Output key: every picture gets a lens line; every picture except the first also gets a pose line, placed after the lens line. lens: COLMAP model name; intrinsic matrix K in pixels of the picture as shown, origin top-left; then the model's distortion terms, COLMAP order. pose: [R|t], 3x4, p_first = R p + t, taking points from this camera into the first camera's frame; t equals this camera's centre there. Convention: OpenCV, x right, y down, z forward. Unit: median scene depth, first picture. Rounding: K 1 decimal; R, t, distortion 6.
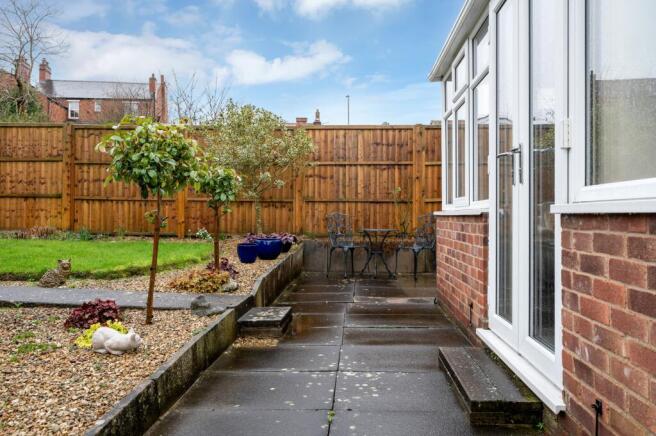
lens RADIAL K [[515.9, 0, 328.0], [0, 515.9, 218.0], [0, 0, 1]] dist [-0.002533, -0.003887]
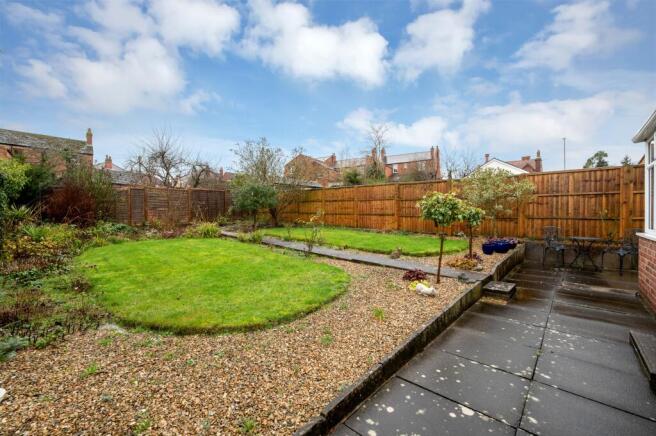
lens RADIAL K [[261.5, 0, 328.0], [0, 261.5, 218.0], [0, 0, 1]] dist [-0.002428, 0.000206]
pose [[0.765351, 0.008186, -0.643561, 0.012729], [0.001481, 0.999894, 0.014479, -0.069461], [0.643611, -0.012034, 0.765258, -0.130425]]
